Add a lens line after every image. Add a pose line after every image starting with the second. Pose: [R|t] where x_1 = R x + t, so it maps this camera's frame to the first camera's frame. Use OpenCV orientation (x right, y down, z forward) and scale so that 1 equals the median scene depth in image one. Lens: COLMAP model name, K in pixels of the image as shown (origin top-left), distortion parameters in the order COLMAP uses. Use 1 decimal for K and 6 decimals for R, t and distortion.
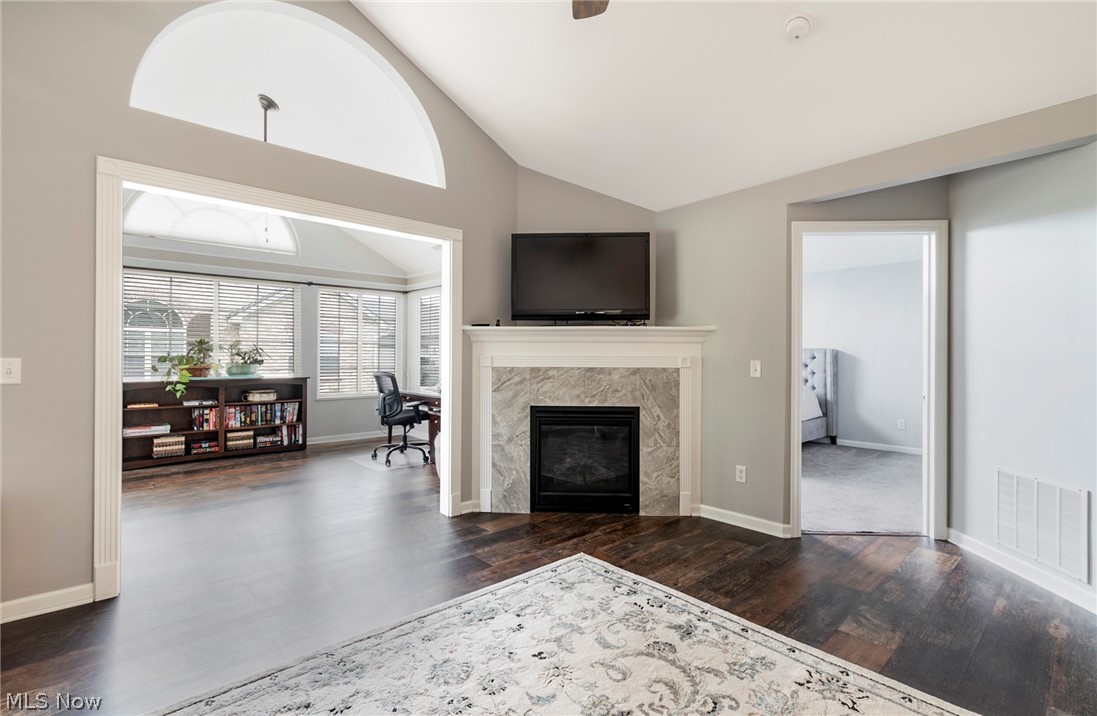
lens RADIAL K [[491.5, 0, 550.1], [0, 491.5, 354.4], [0, 0, 1]] dist [0.002786, 0.000026]
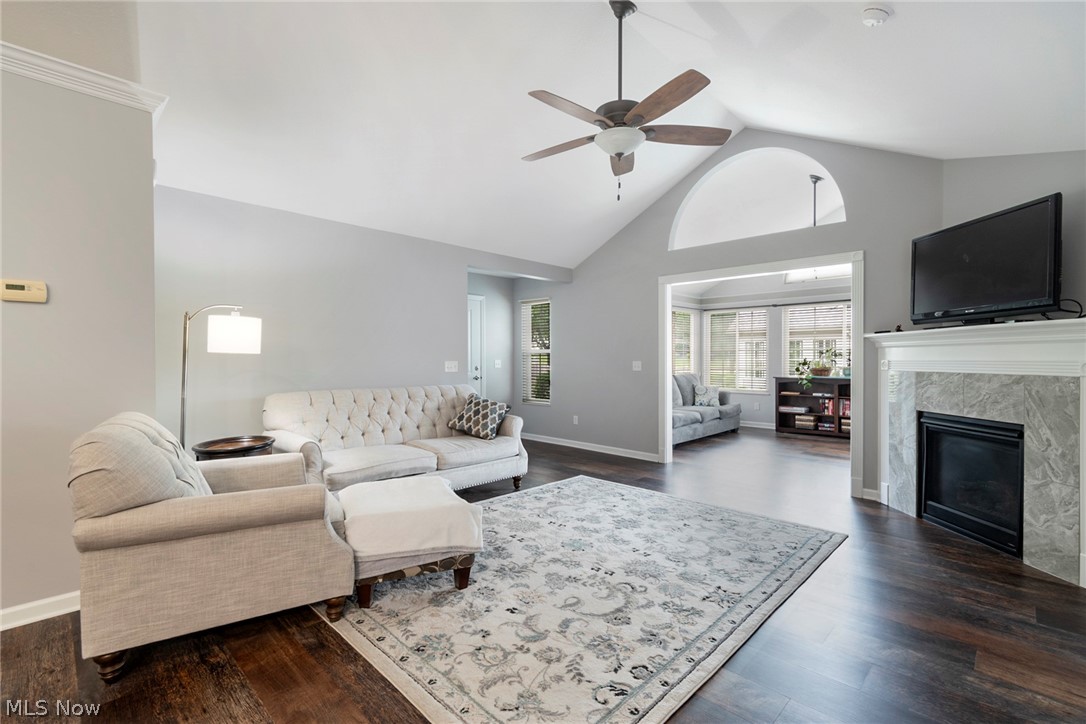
lens RADIAL K [[474.6, 0, 559.5], [0, 474.6, 361.4], [0, 0, 1]] dist [-0.000624, -0.000378]
pose [[0.097725, 0.000101, -0.995213, 0.847450], [0.001439, 0.999999, 0.000243, 0.004012], [0.995212, -0.001456, 0.097725, 0.185345]]
